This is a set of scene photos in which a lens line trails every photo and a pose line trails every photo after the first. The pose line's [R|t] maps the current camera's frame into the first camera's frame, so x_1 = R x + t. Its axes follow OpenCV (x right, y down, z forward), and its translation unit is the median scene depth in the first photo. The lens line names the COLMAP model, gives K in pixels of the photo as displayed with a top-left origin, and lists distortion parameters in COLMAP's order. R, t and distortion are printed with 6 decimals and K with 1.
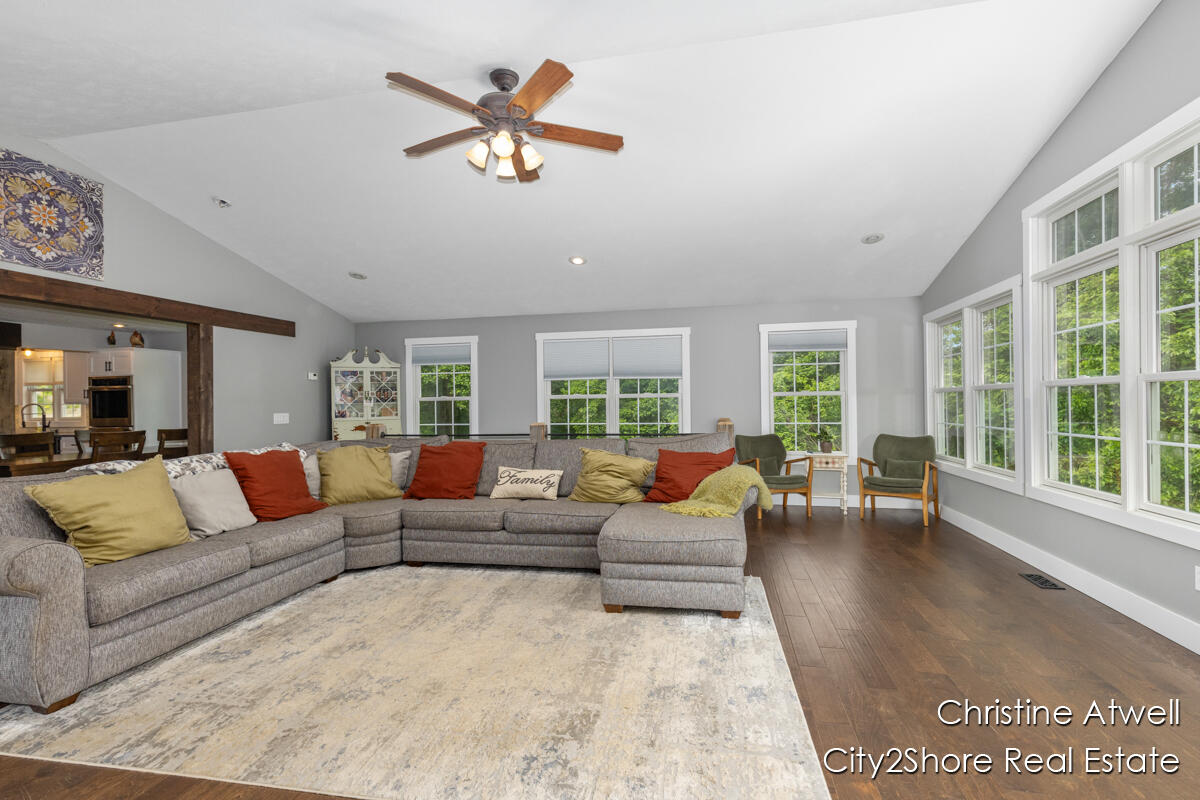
lens RADIAL K [[552.9, 0, 599.5], [0, 552.9, 398.5], [0, 0, 1]] dist [0.013070, -0.001802]
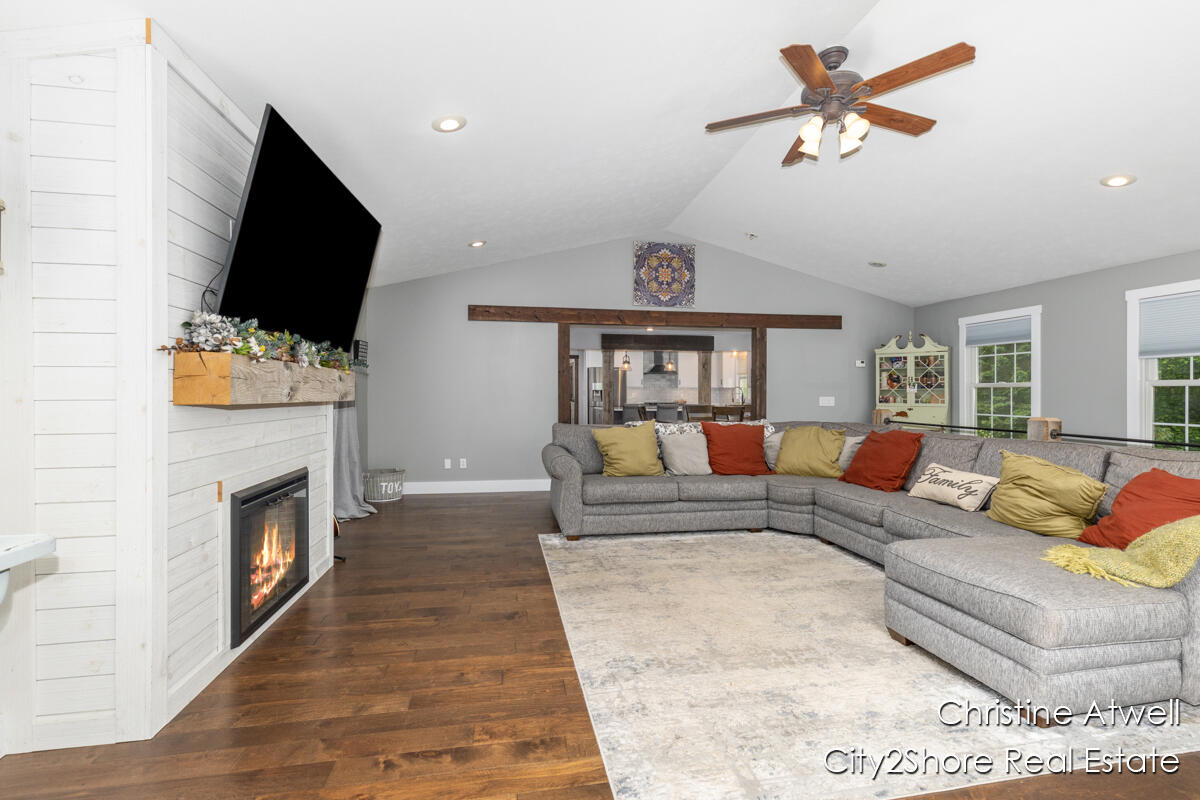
lens RADIAL K [[552.9, 0, 597.2], [0, 552.9, 394.3], [0, 0, 1]] dist [0.013070, -0.001802]
pose [[0.358932, 0.020425, -0.933140, 0.502736], [-0.002848, 0.999780, 0.020788, -0.002056], [0.933359, -0.004804, 0.358911, 0.217748]]
